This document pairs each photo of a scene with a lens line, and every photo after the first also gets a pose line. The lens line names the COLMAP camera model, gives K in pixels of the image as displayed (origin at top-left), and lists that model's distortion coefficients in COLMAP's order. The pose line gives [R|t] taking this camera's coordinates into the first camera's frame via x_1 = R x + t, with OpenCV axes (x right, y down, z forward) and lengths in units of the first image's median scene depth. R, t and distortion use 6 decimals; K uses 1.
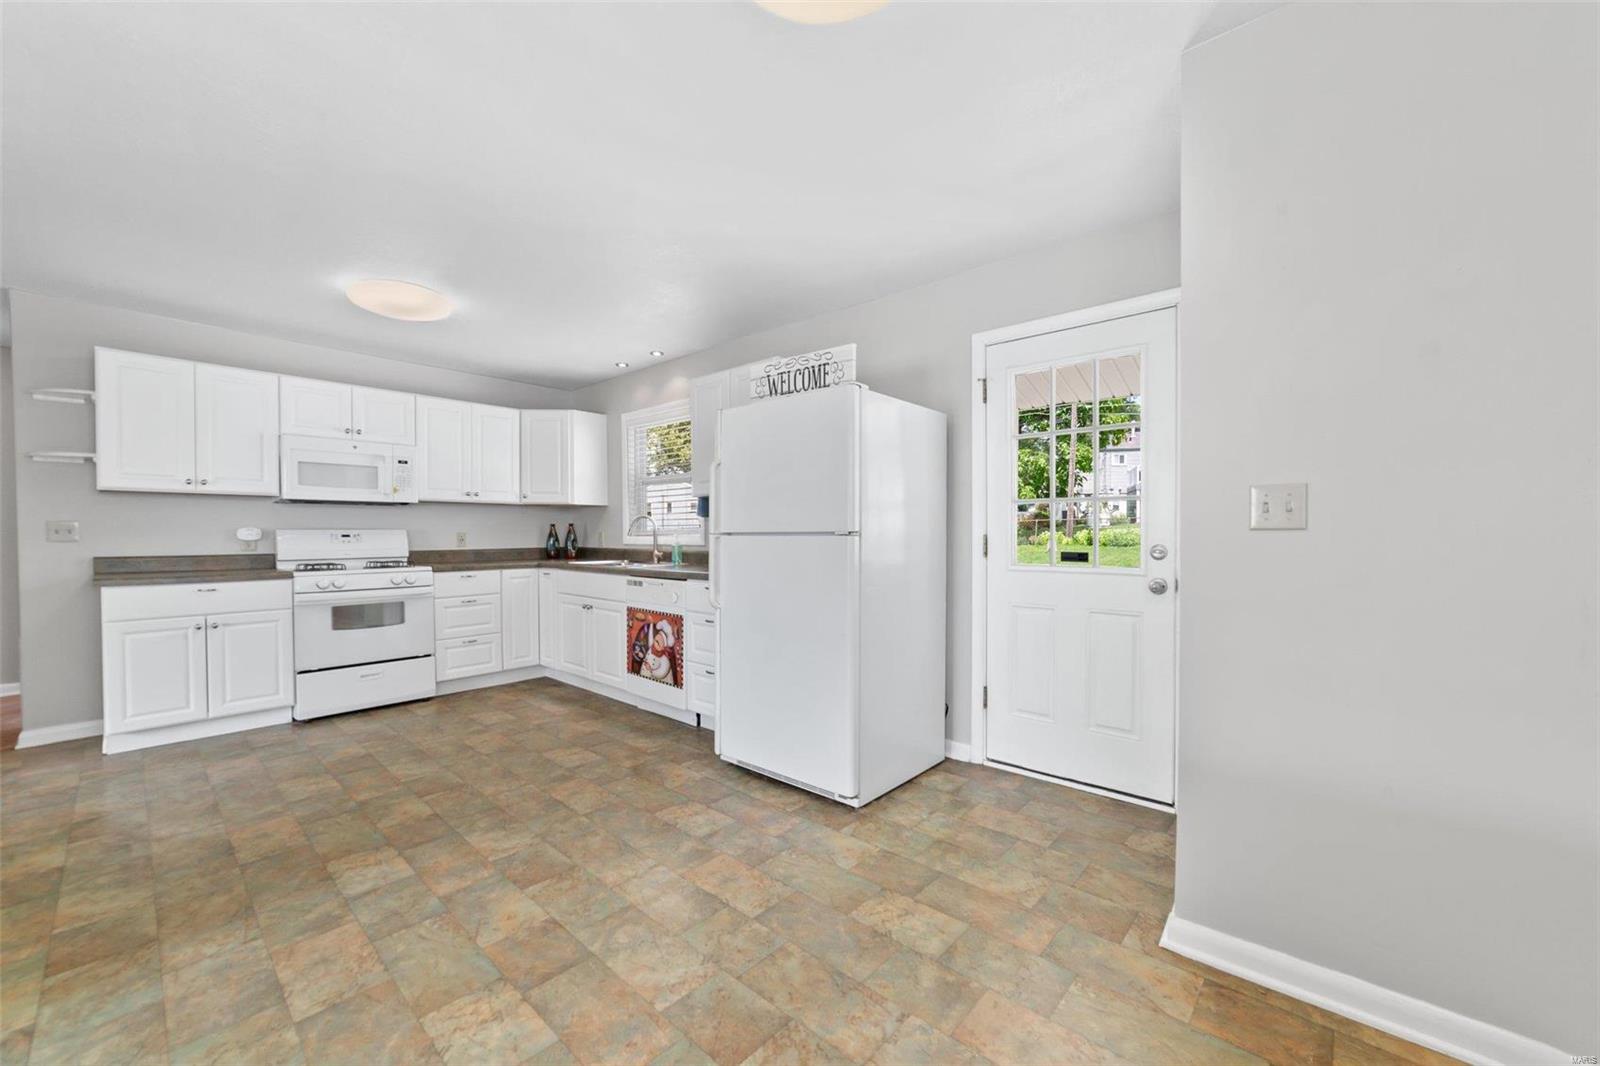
lens RADIAL K [[623.6, 0, 791.1], [0, 623.6, 544.9], [0, 0, 1]] dist [-0.024171, 0.010592]
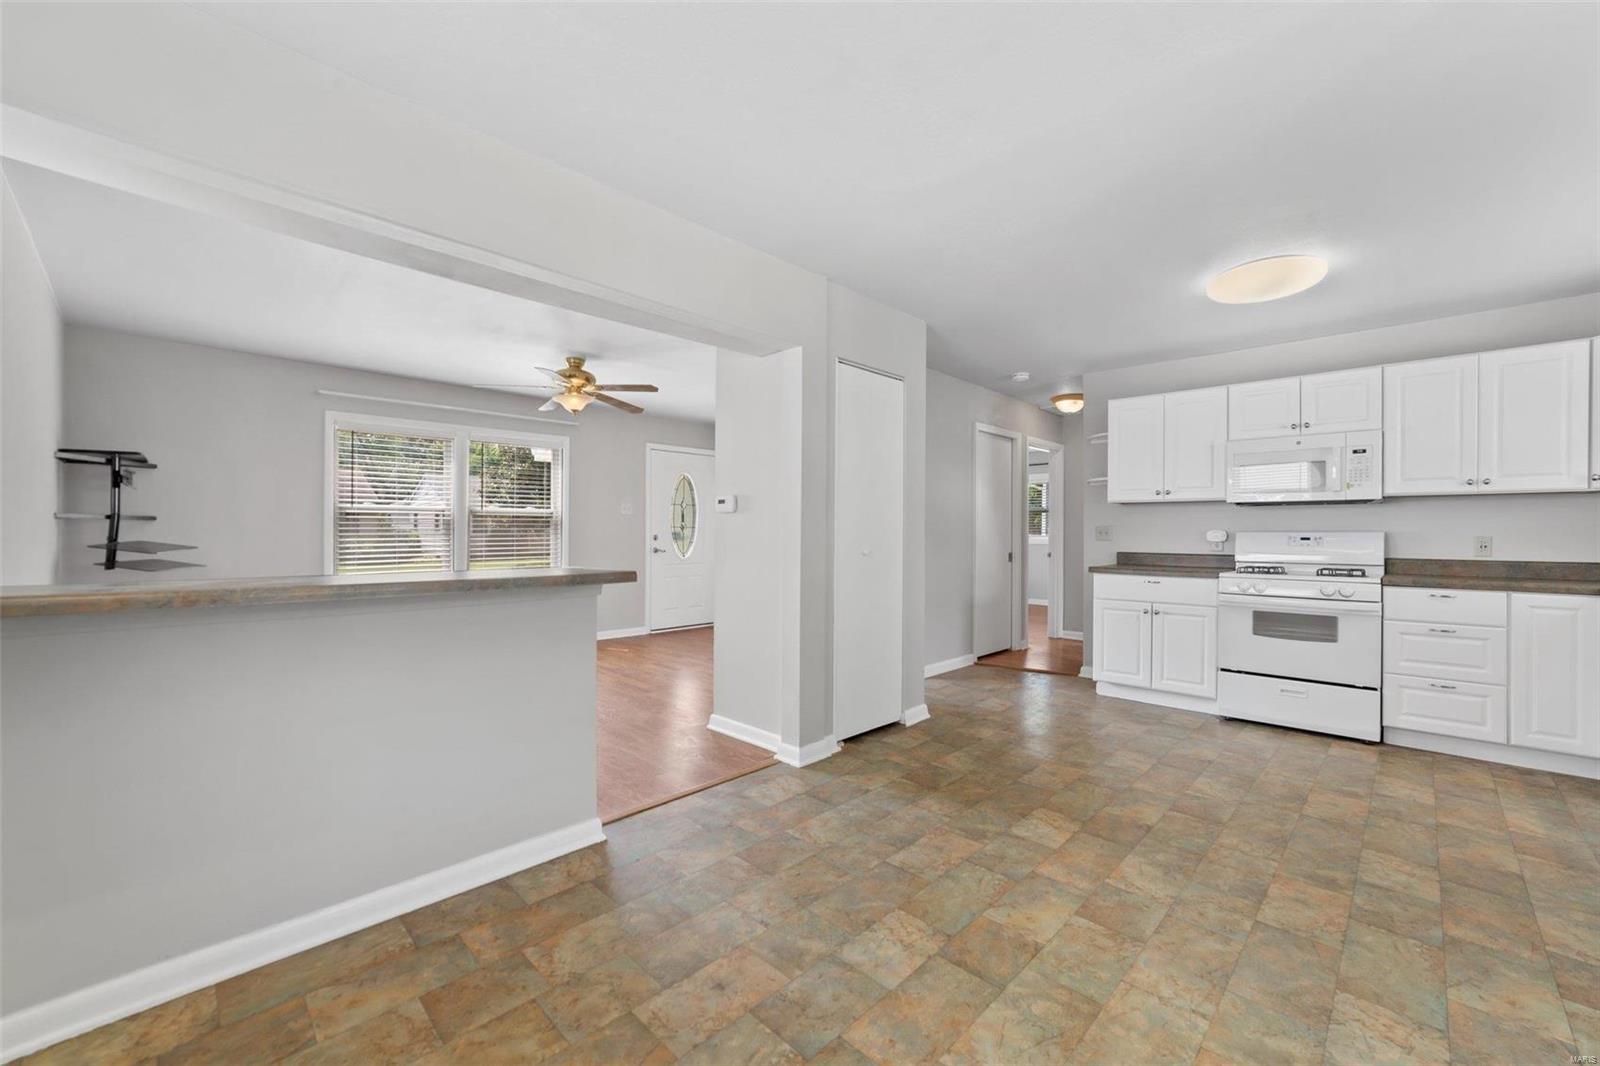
lens RADIAL K [[638.8, 0, 804.4], [0, 638.8, 532.3], [0, 0, 1]] dist [-0.023183, 0.008452]
pose [[-0.032512, 0.001313, -0.999470, 0.291365], [-0.025349, 0.999676, 0.002138, -0.008452], [0.999150, 0.025405, -0.032468, 0.325859]]
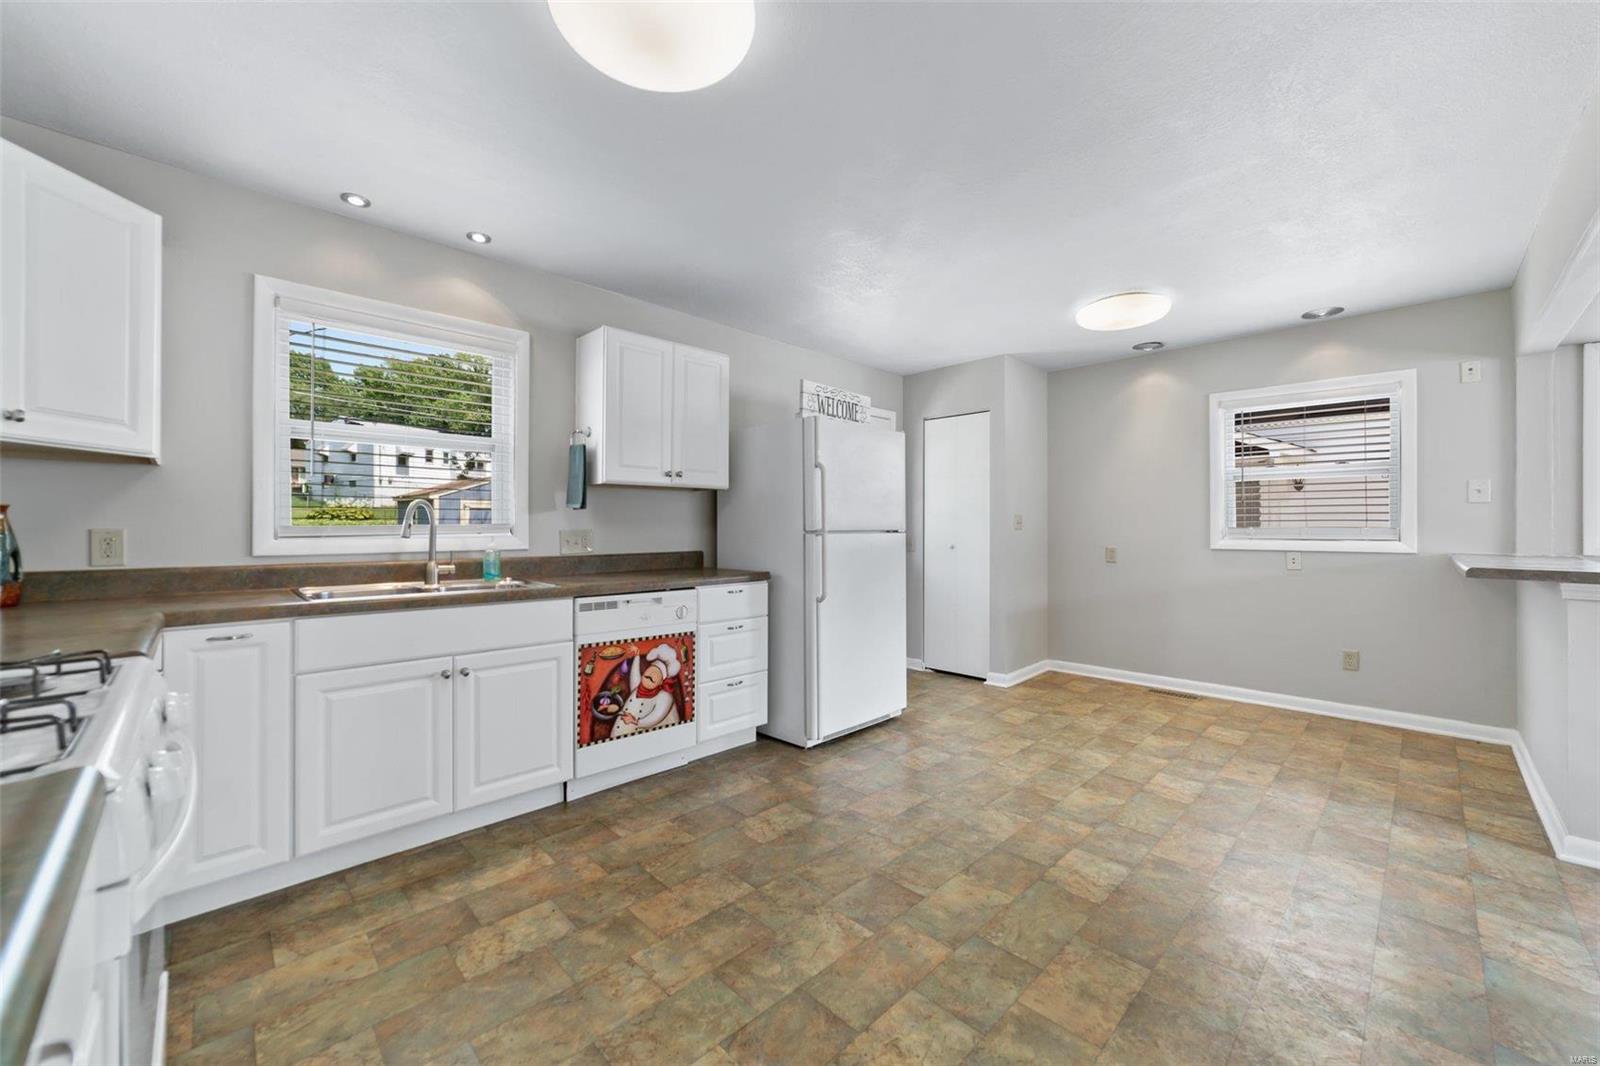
lens RADIAL K [[617.0, 0, 799.9], [0, 617.0, 524.7], [0, 0, 1]] dist [-0.026884, 0.009865]
pose [[0.060059, 0.006808, 0.998172, -0.959650], [0.019401, 0.999780, -0.007987, -0.018118], [-0.998006, 0.019845, 0.059913, 0.789460]]
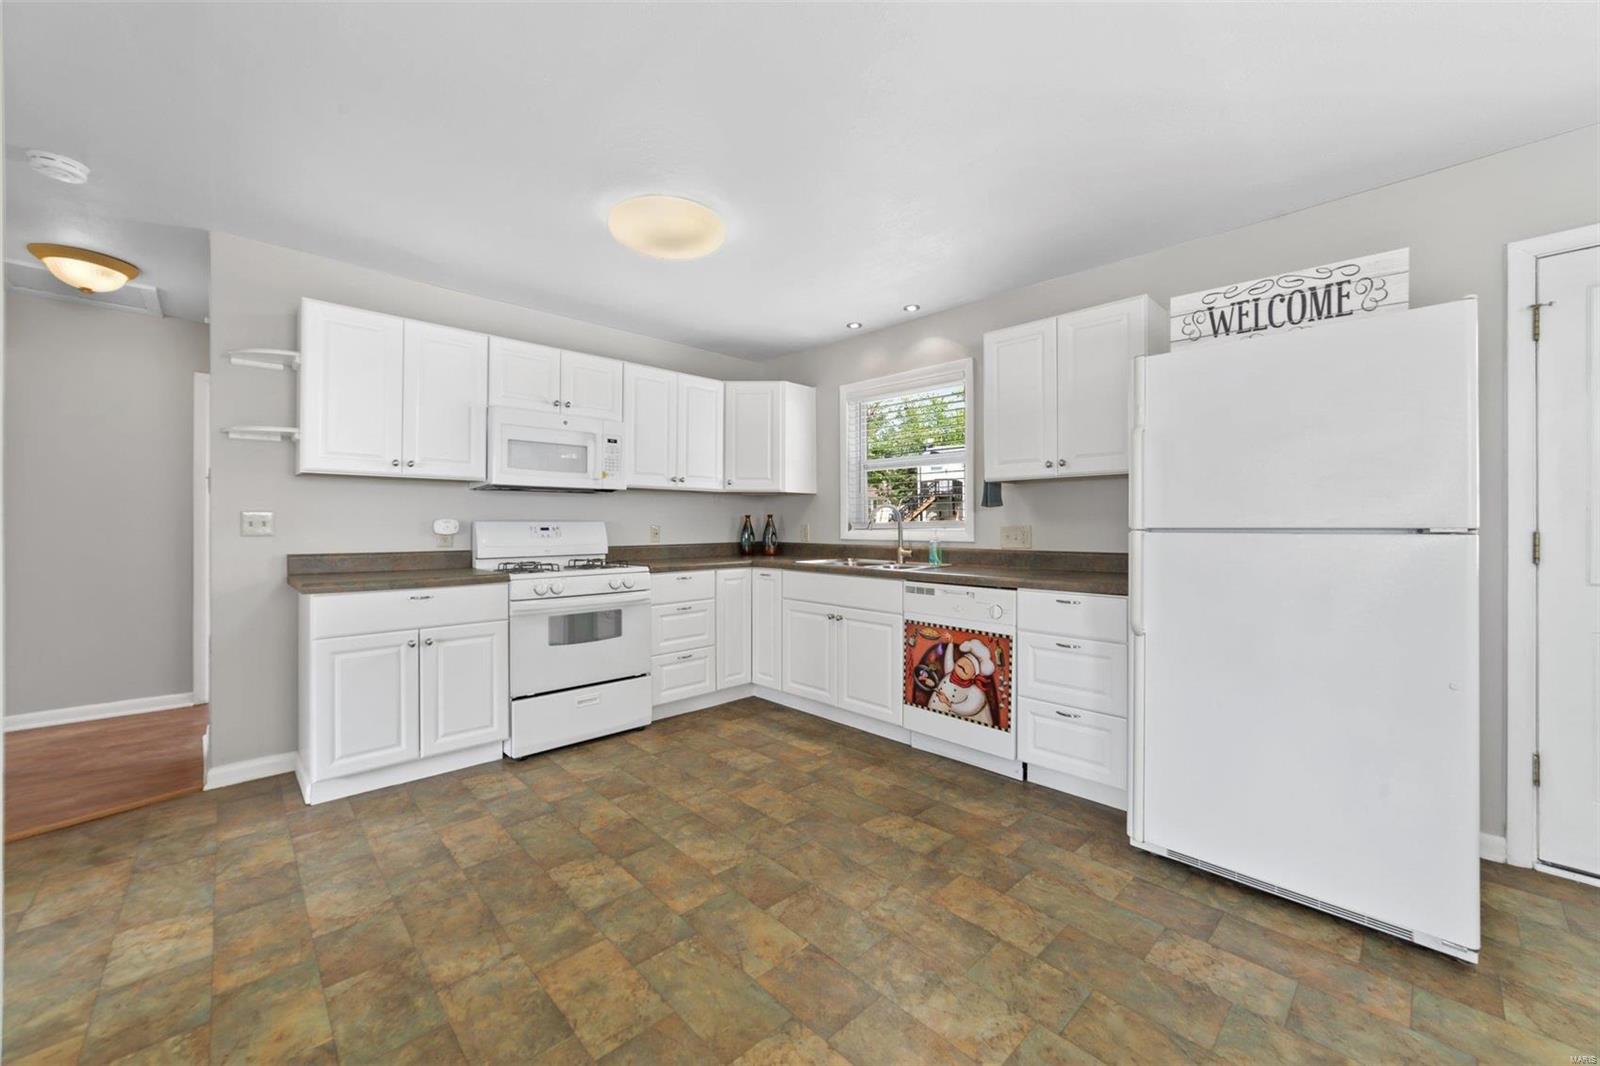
lens RADIAL K [[615.7, 0, 795.9], [0, 615.7, 524.0], [0, 0, 1]] dist [-0.027095, 0.010610]
pose [[0.997312, 0.002126, -0.073237, -0.372820], [-0.003539, 0.999810, -0.019167, -0.007731], [0.073182, 0.019375, 0.997130, 0.224524]]
